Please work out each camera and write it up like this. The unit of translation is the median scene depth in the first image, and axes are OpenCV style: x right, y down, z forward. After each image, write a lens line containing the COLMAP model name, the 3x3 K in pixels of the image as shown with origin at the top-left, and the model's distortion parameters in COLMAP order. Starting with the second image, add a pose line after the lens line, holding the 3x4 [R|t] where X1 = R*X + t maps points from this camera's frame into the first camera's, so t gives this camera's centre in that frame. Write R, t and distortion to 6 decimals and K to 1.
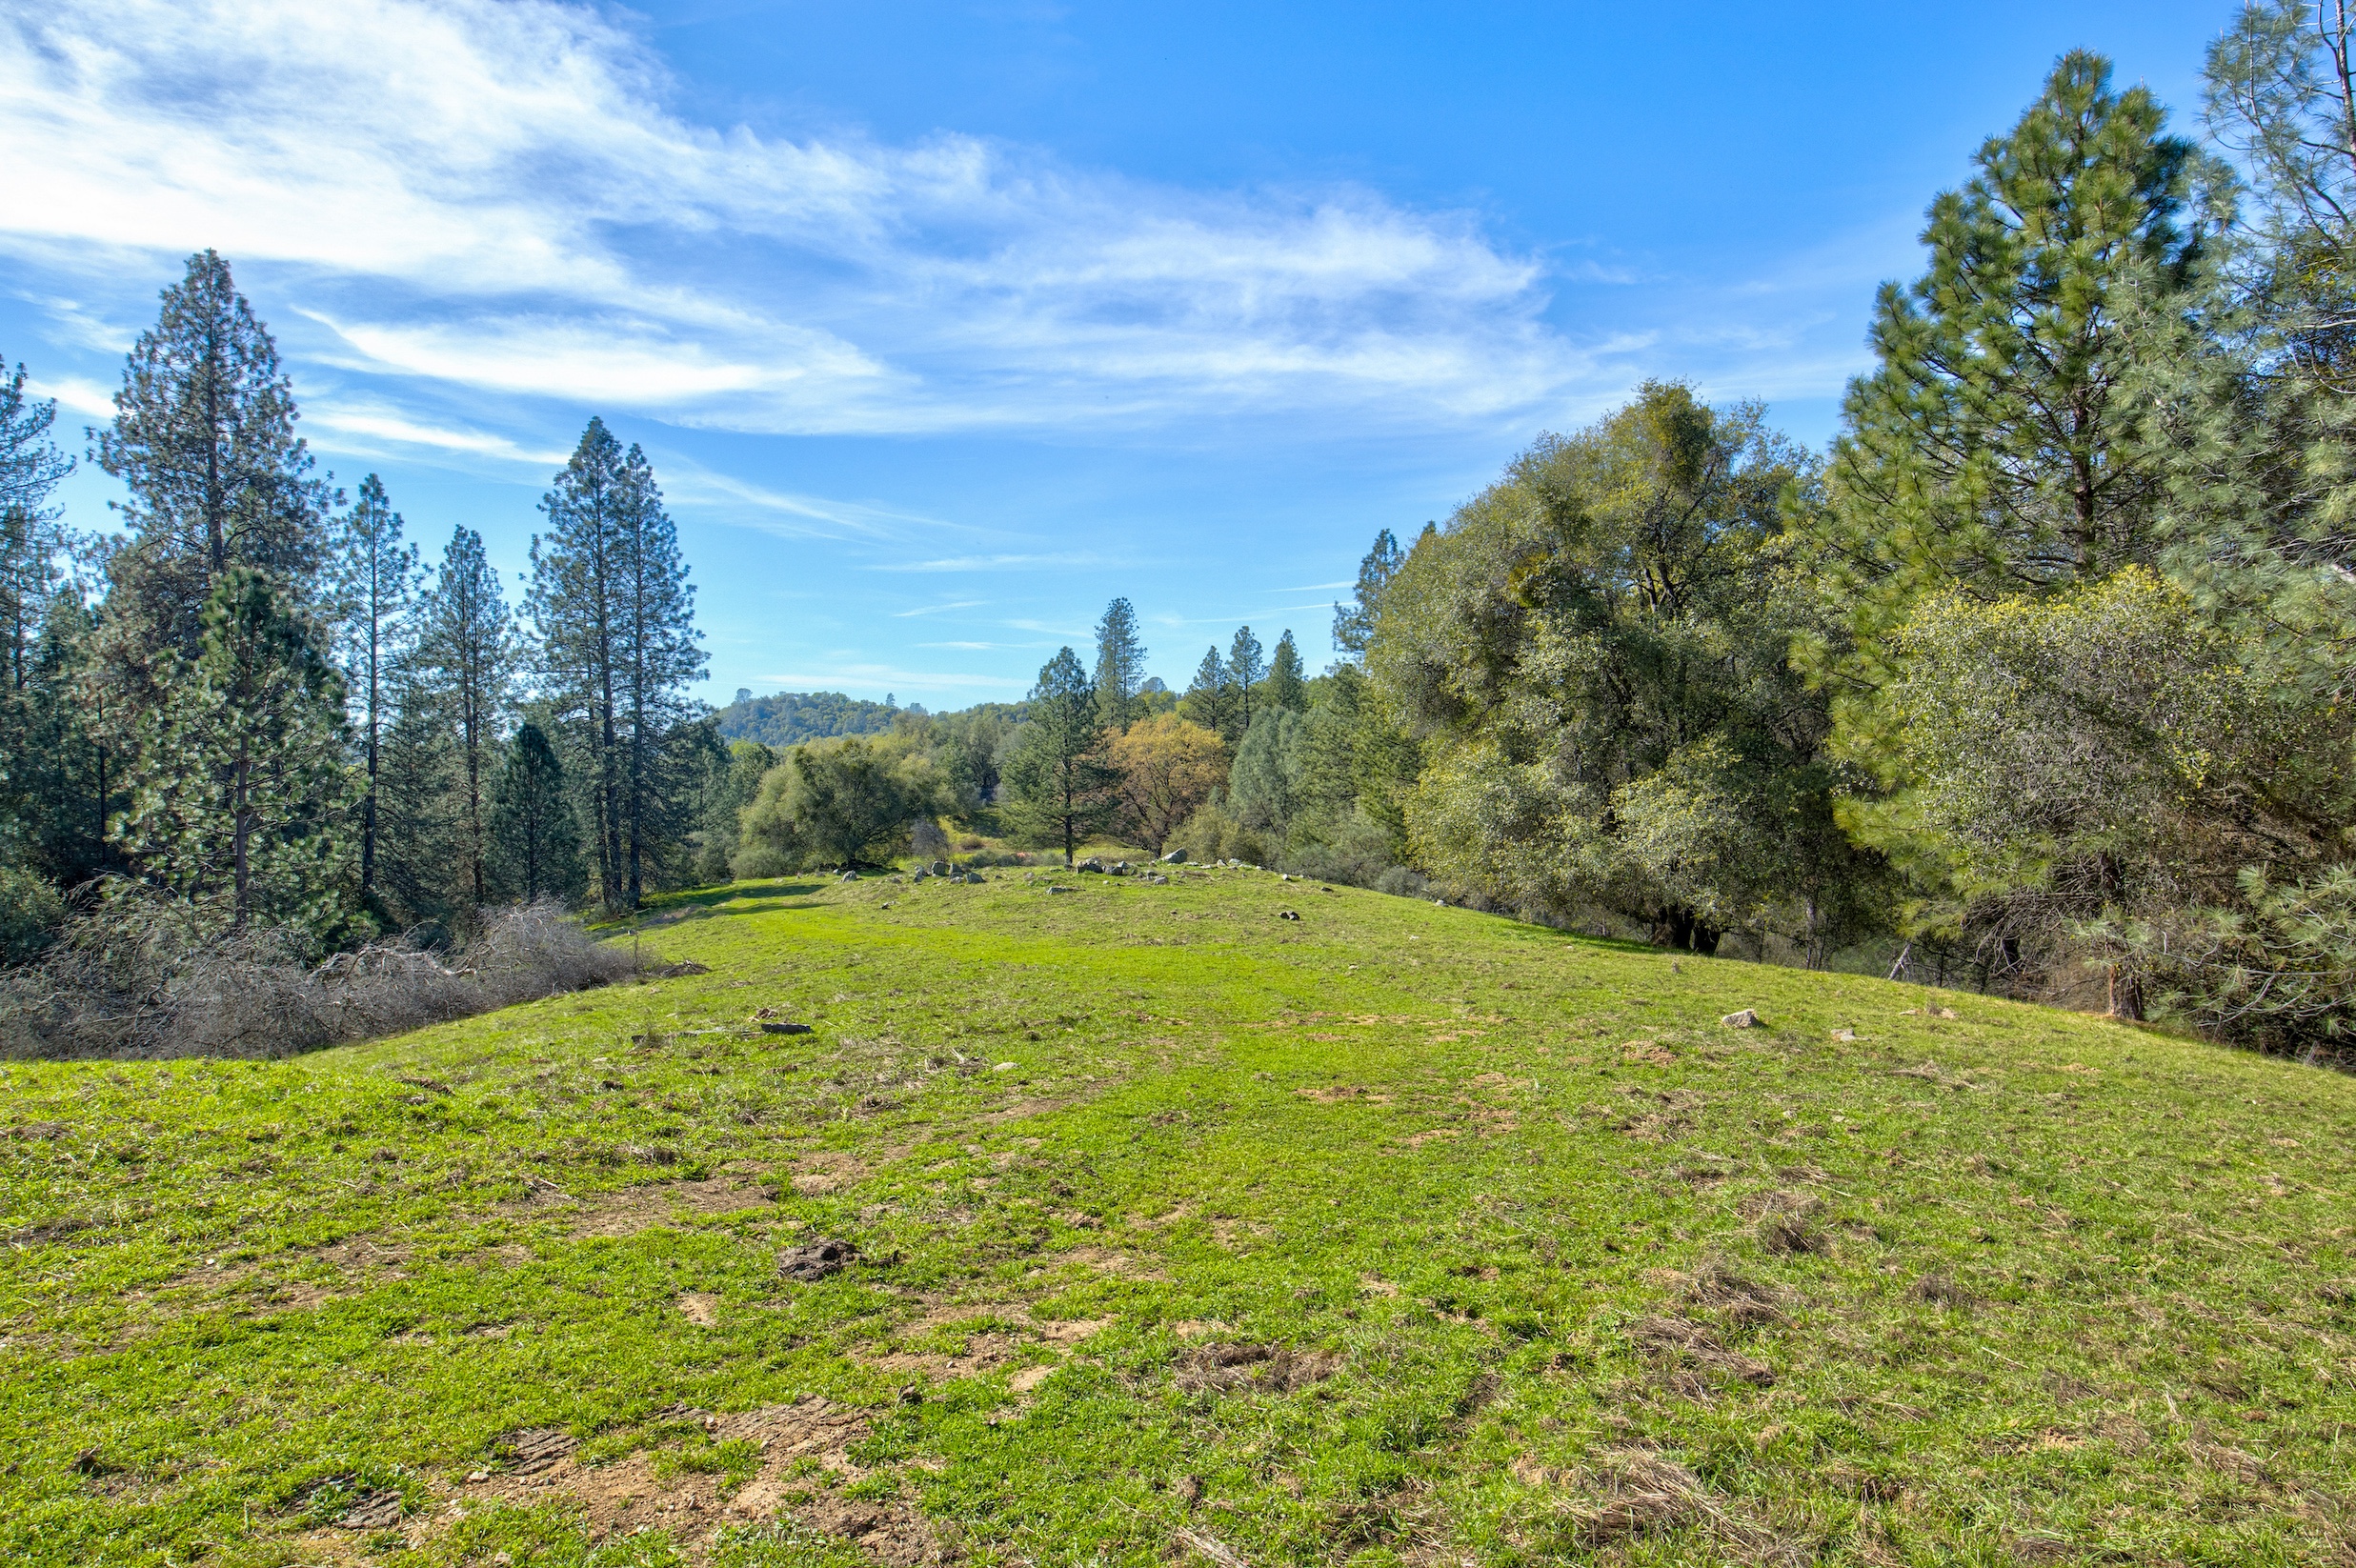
lens RADIAL K [[1384.6, 0, 1185.1], [0, 1384.6, 771.2], [0, 0, 1]] dist [-0.003392, -0.001445]
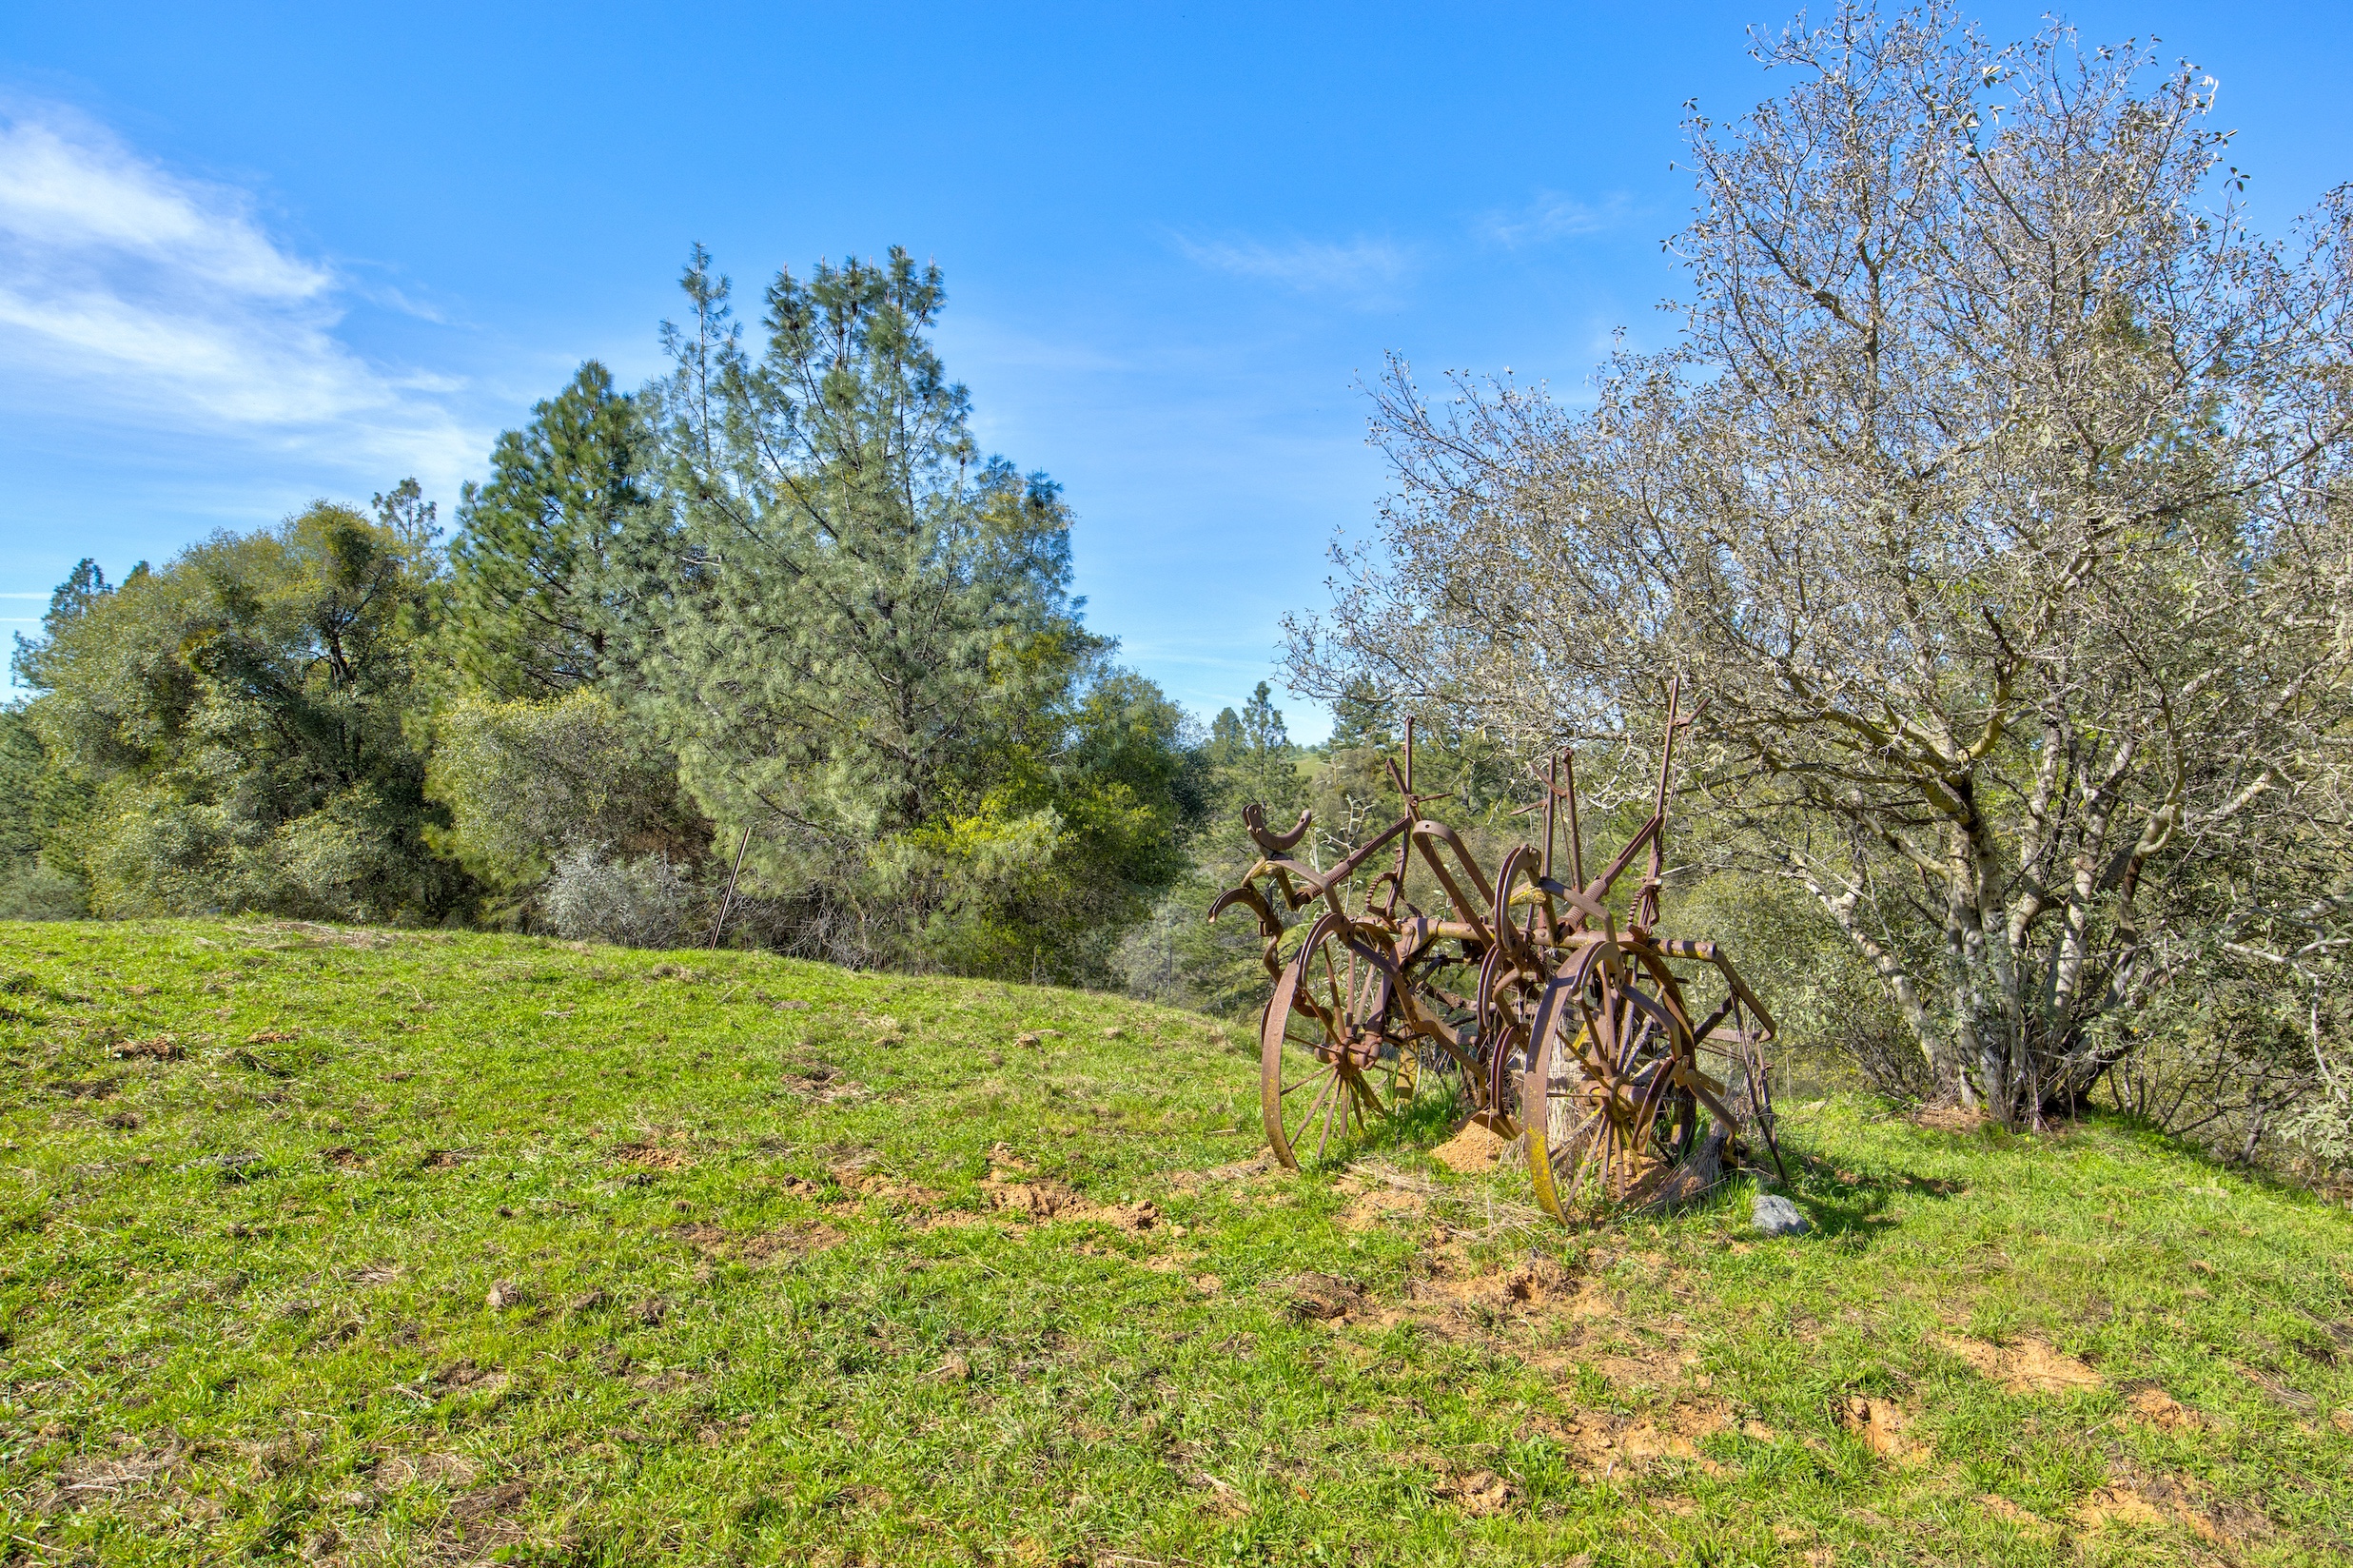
lens RADIAL K [[1382.9, 0, 1180.0], [0, 1382.9, 801.4], [0, 0, 1]] dist [-0.003392, -0.001445]
pose [[0.694478, 0.021107, 0.719204, -0.017093], [-0.003358, 0.999654, -0.026095, 0.019851], [-0.719506, 0.015707, 0.694308, -0.404683]]
